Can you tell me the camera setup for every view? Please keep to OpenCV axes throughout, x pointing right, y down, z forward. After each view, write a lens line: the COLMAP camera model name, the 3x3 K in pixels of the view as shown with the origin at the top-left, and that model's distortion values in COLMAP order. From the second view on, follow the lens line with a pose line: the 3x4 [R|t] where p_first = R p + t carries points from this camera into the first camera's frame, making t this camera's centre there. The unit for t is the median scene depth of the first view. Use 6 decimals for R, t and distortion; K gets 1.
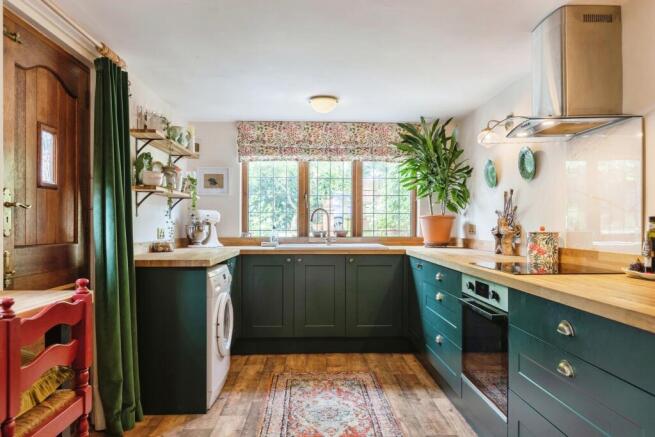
lens RADIAL K [[476.0, 0, 325.0], [0, 476.0, 219.7], [0, 0, 1]] dist [-0.000819, -0.001618]
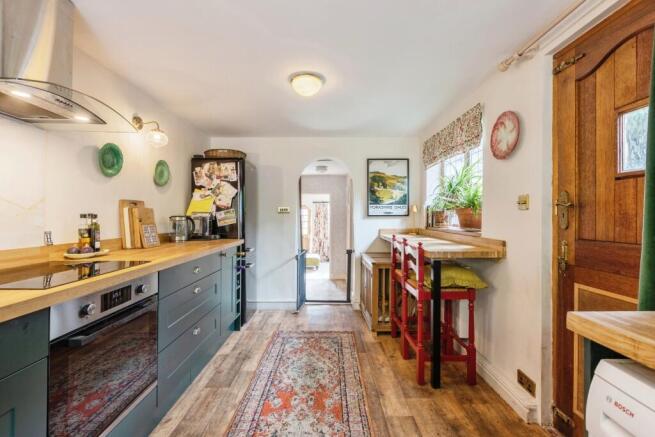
lens RADIAL K [[291.5, 0, 330.6], [0, 291.5, 218.4], [0, 0, 1]] dist [0.016122, 0.000147]
pose [[-0.999916, 0.000292, 0.012956, -0.081932], [0.000162, 0.999949, -0.010069, 0.014585], [-0.012959, -0.010066, -0.999865, 2.075039]]
